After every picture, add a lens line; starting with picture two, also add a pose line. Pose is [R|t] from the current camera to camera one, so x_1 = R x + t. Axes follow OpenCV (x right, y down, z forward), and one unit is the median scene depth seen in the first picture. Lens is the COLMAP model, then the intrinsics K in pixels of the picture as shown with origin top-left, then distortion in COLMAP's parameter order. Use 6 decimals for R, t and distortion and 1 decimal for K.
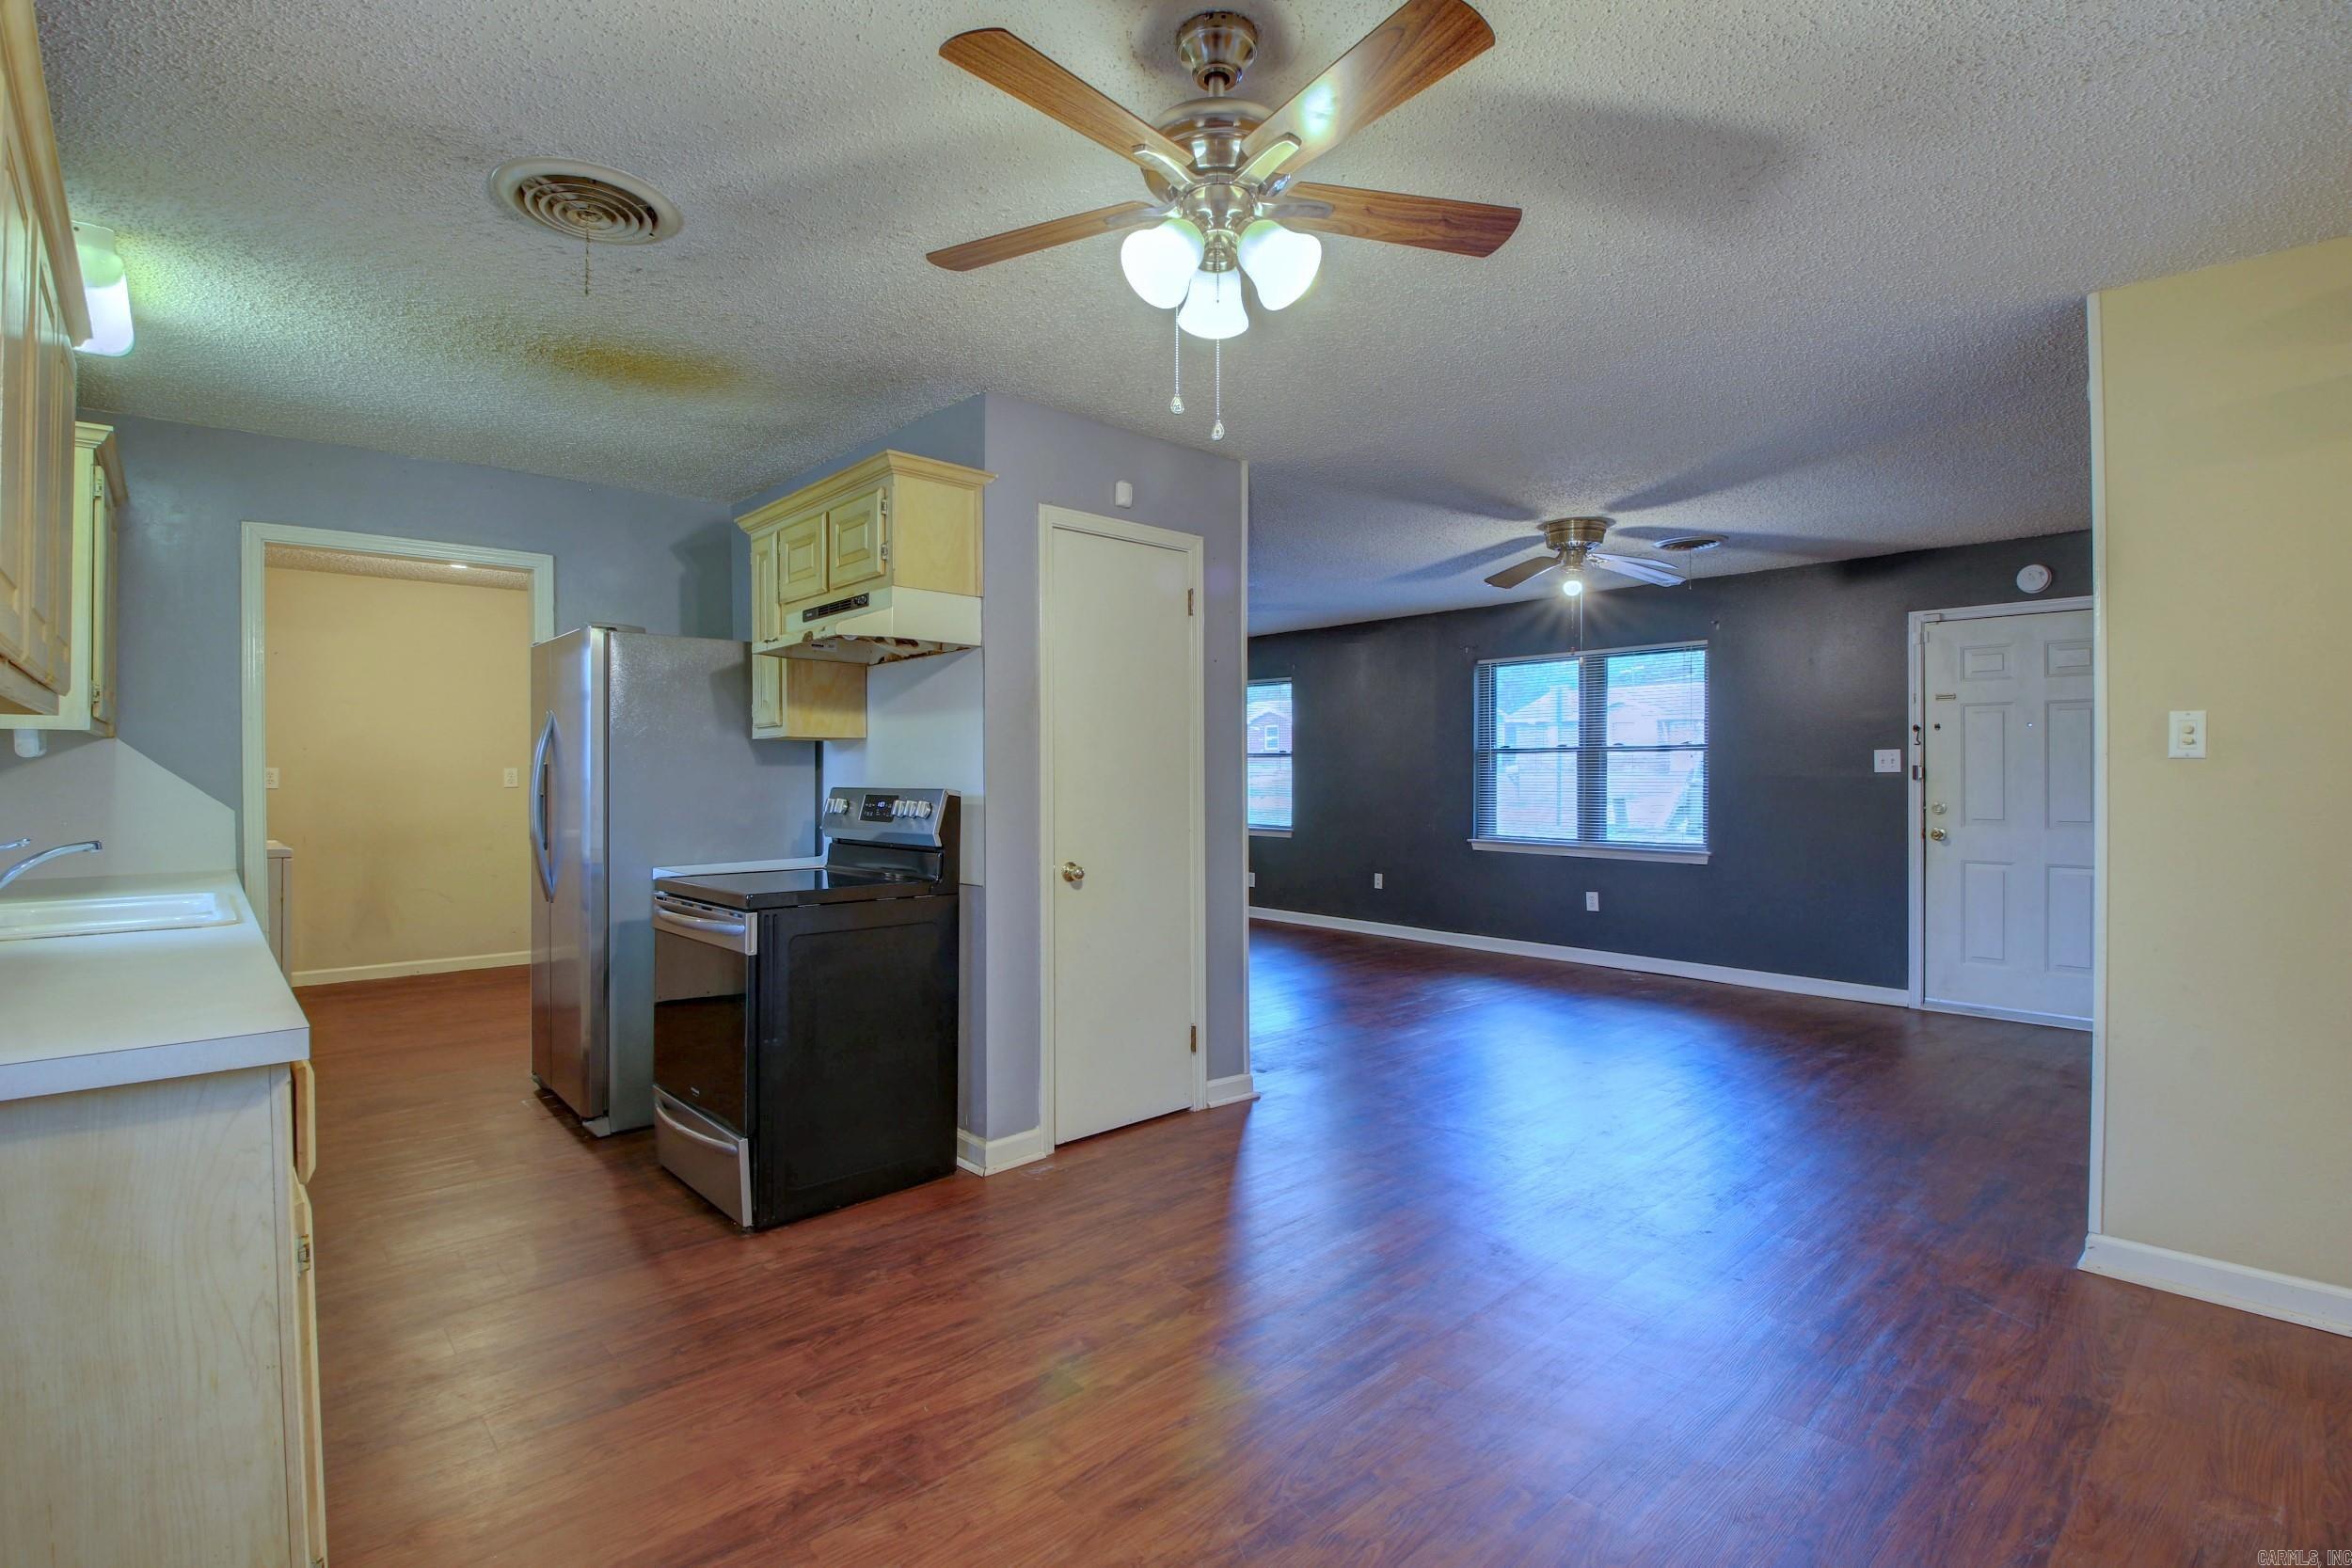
lens RADIAL K [[1114.6, 0, 1234.7], [0, 1114.6, 769.9], [0, 0, 1]] dist [0.010823, -0.028219]
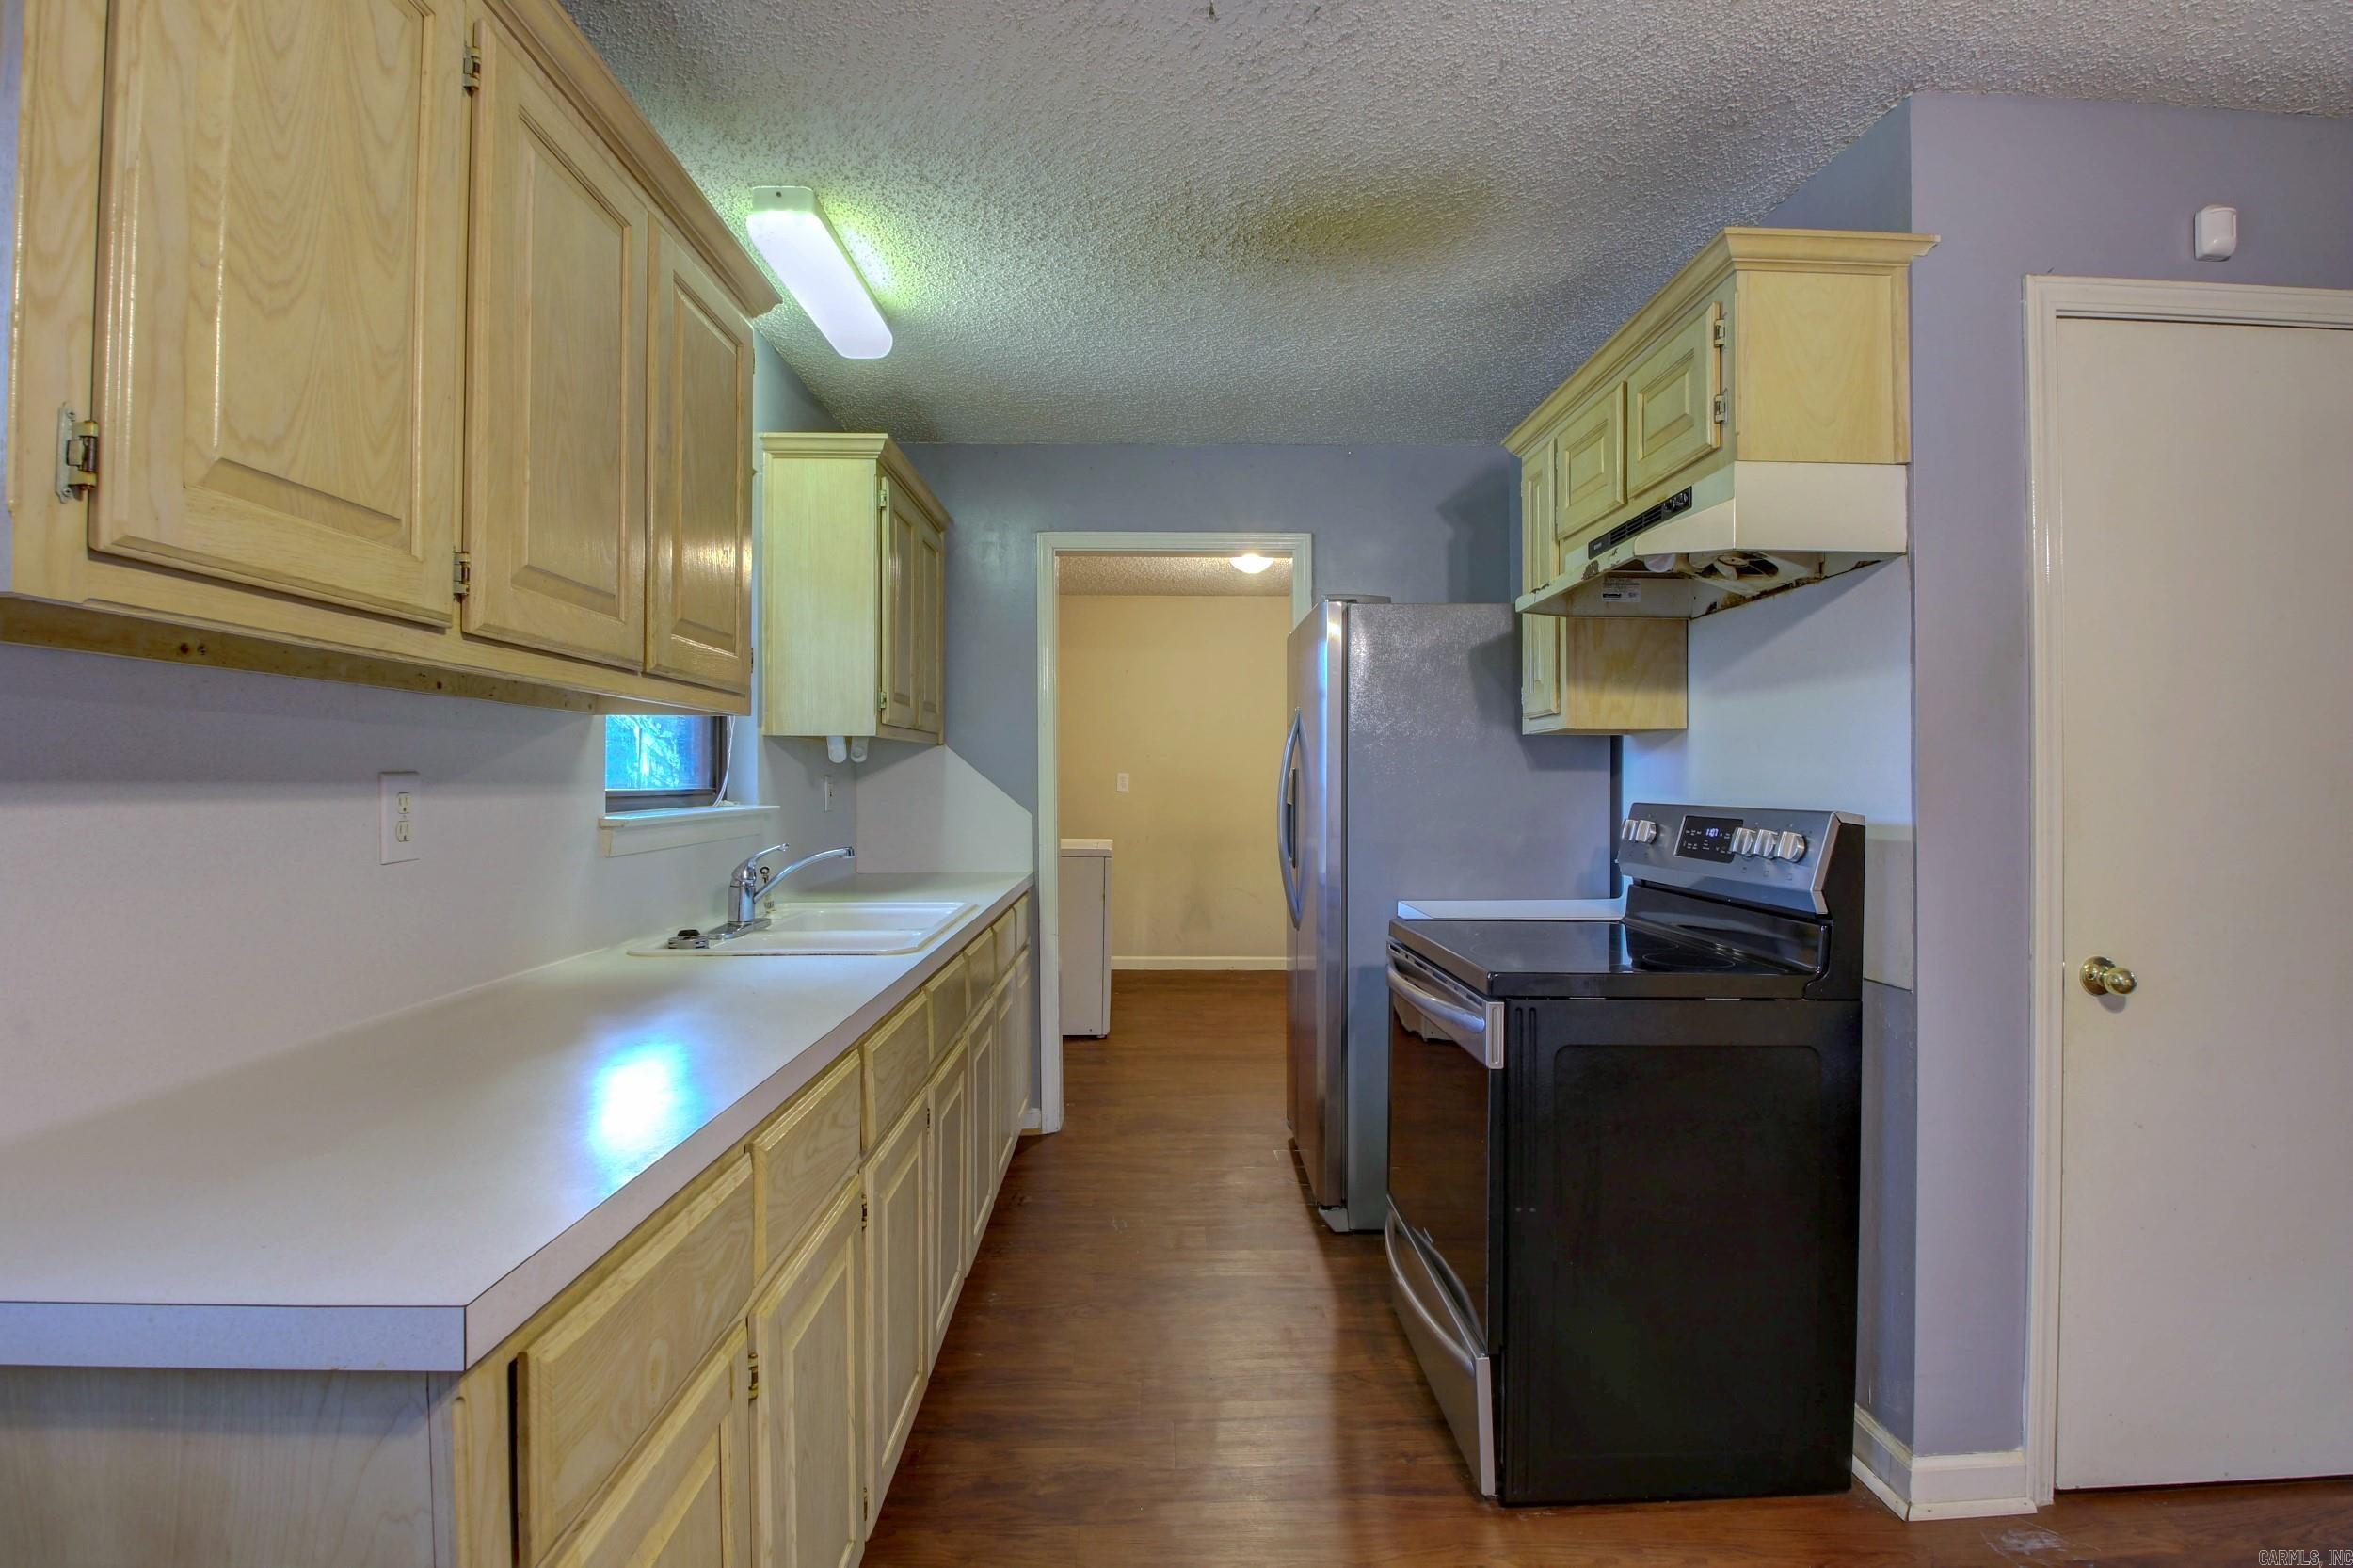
lens RADIAL K [[1089.7, 0, 1161.7], [0, 1089.7, 770.5], [0, 0, 1]] dist [0.019987, -0.026898]
pose [[0.720094, -0.000901, -0.693876, -0.117094], [-0.002913, 0.999986, -0.004322, -0.000205], [0.693870, 0.005133, 0.720082, 0.355232]]
